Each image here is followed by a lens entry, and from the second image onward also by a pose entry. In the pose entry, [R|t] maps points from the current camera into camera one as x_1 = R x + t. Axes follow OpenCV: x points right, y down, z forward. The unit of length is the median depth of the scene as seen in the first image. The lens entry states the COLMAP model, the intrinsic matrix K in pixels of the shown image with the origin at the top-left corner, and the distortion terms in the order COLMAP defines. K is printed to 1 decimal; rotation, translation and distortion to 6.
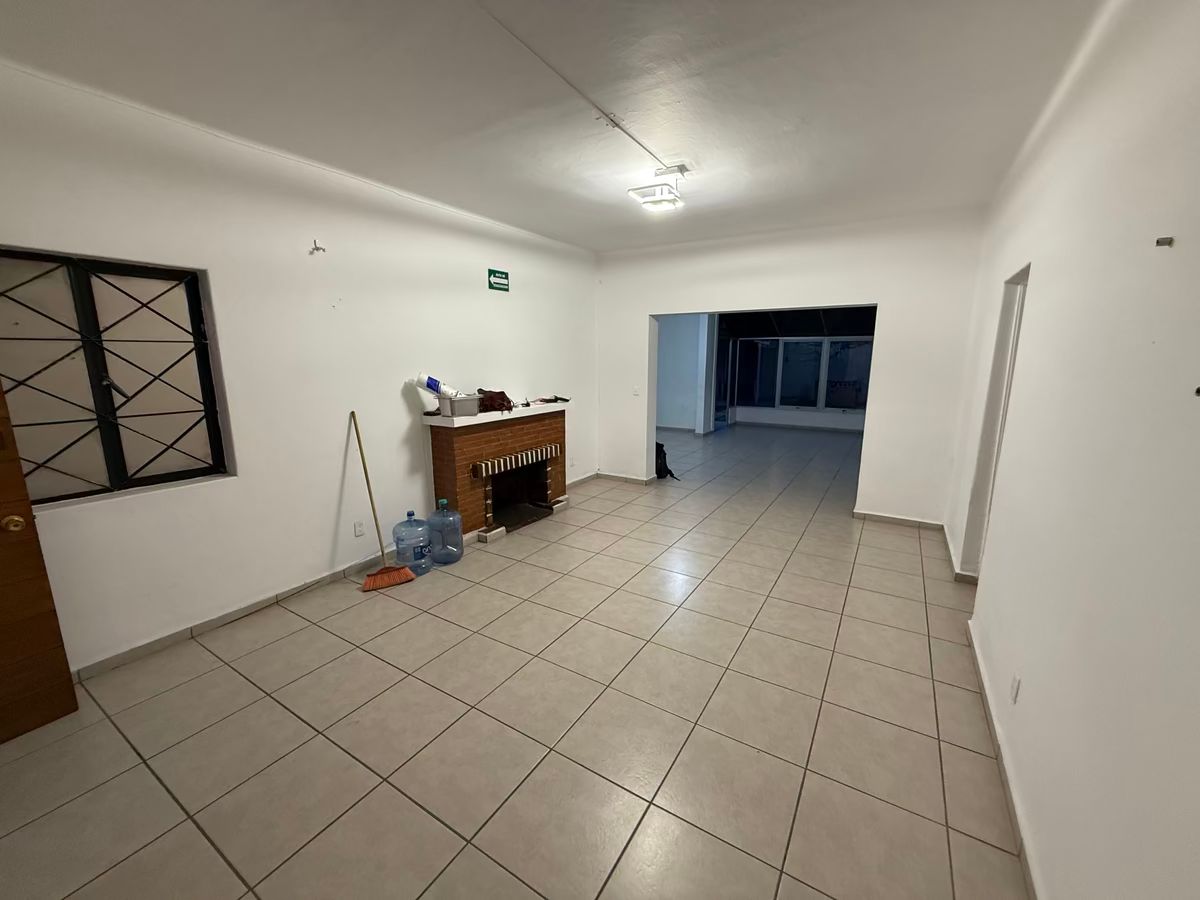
lens RADIAL K [[479.2, 0, 601.8], [0, 479.2, 446.3], [0, 0, 1]] dist [0.000493, 0.000180]
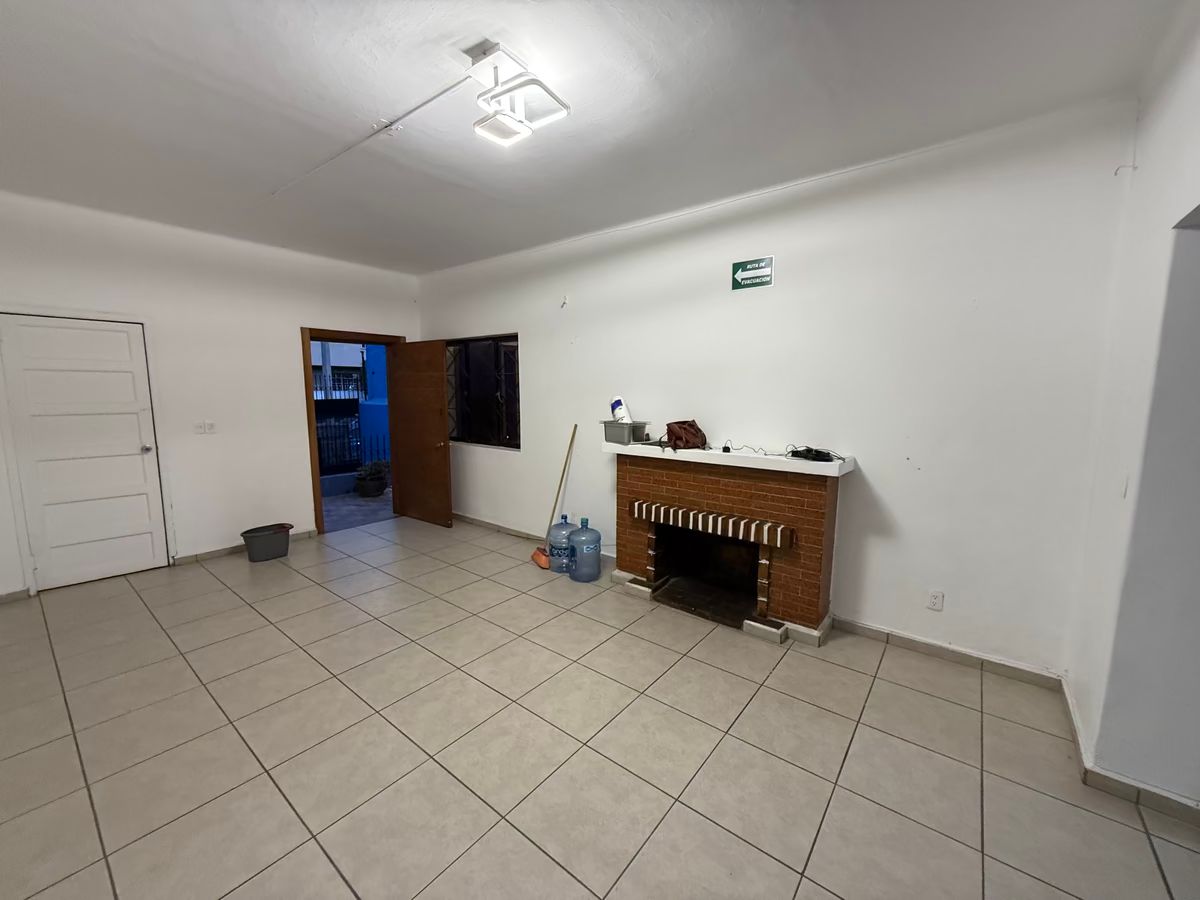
lens RADIAL K [[479.2, 0, 597.3], [0, 479.2, 448.7], [0, 0, 1]] dist [0.000493, 0.000180]
pose [[-0.105213, 0.126690, -0.986347, 0.553964], [-0.194264, 0.970124, 0.145328, -0.156454], [0.975291, 0.206902, -0.077459, 0.904994]]
